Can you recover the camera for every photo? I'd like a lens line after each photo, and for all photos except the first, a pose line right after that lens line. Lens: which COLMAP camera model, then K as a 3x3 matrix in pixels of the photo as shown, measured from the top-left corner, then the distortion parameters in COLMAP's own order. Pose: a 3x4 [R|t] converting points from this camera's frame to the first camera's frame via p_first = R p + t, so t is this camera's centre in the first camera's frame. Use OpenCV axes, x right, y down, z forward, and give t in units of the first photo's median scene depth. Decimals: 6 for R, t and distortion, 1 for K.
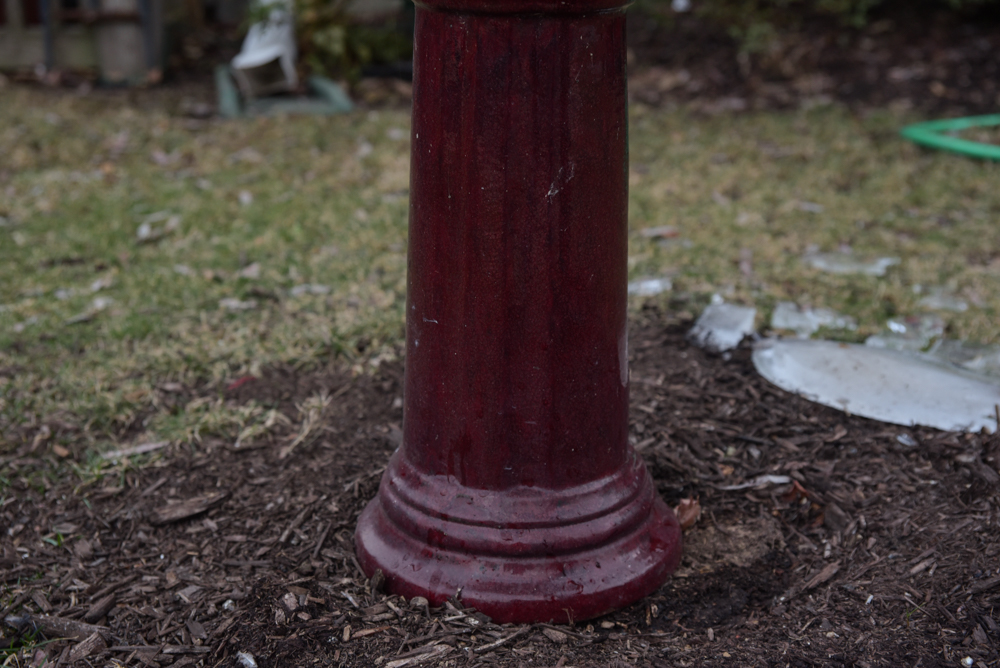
lens RADIAL K [[1611.0, 0, 497.4], [0, 1611.0, 351.3], [0, 0, 1]] dist [0.138372, 0.087601]
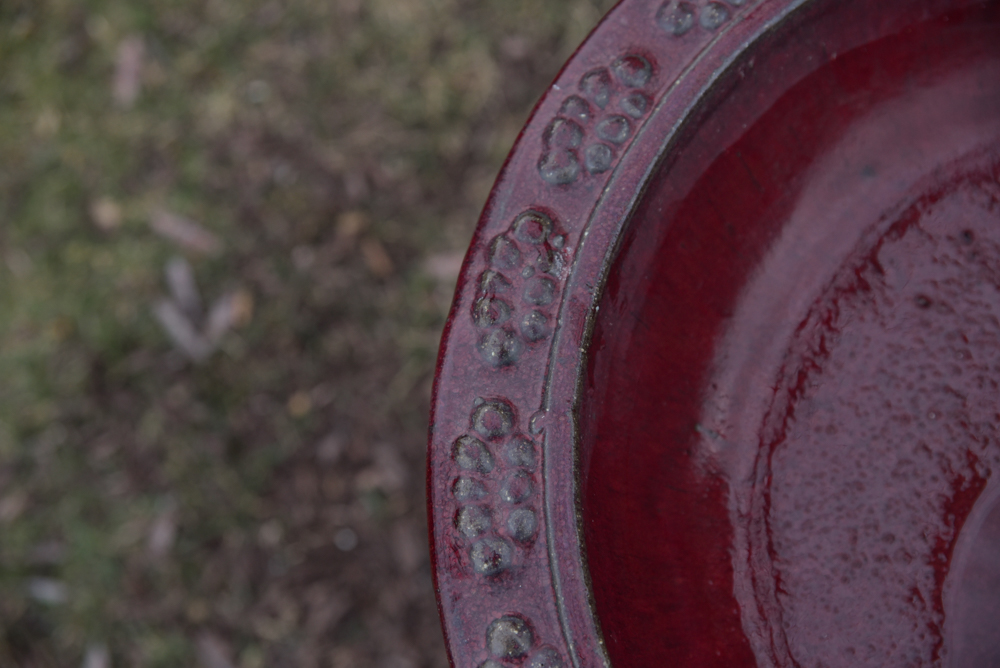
lens RADIAL K [[1676.1, 0, 500.0], [0, 1676.1, 334.0], [0, 0, 1]] dist [0.107850, 0.007506]
pose [[0.976789, 0.162616, -0.139425, -0.084089], [0.010412, 0.614084, 0.789172, -0.505579], [0.213950, -0.772306, 0.598138, 0.461094]]
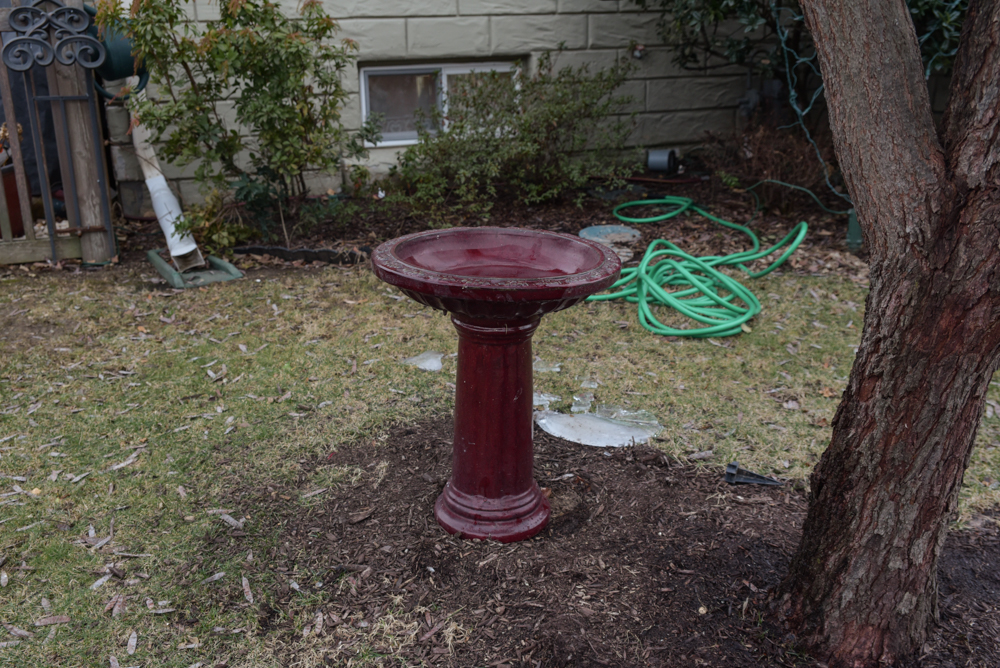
lens RADIAL K [[1018.7, 0, 500.0], [0, 1018.7, 334.0], [0, 0, 1]] dist [-0.022358, 0.047666]
pose [[0.948915, -0.091814, 0.301878, -0.369516], [0.089286, 0.995759, 0.022195, -0.175560], [-0.302636, 0.005893, 0.953088, -0.527490]]
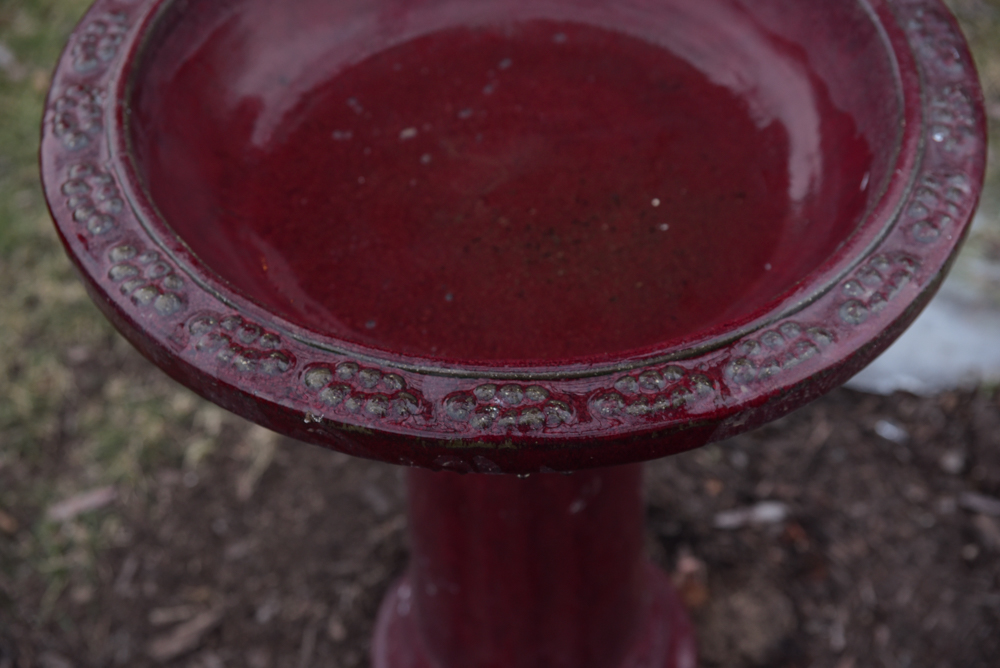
lens RADIAL K [[1719.0, 0, 500.0], [0, 1719.0, 334.0], [0, 0, 1]] dist [0.147577, 0.095776]
pose [[0.983082, -0.159350, 0.090320, -0.056441], [0.095948, 0.868040, 0.487135, -0.449597], [-0.156026, -0.470227, 0.868644, 0.128150]]
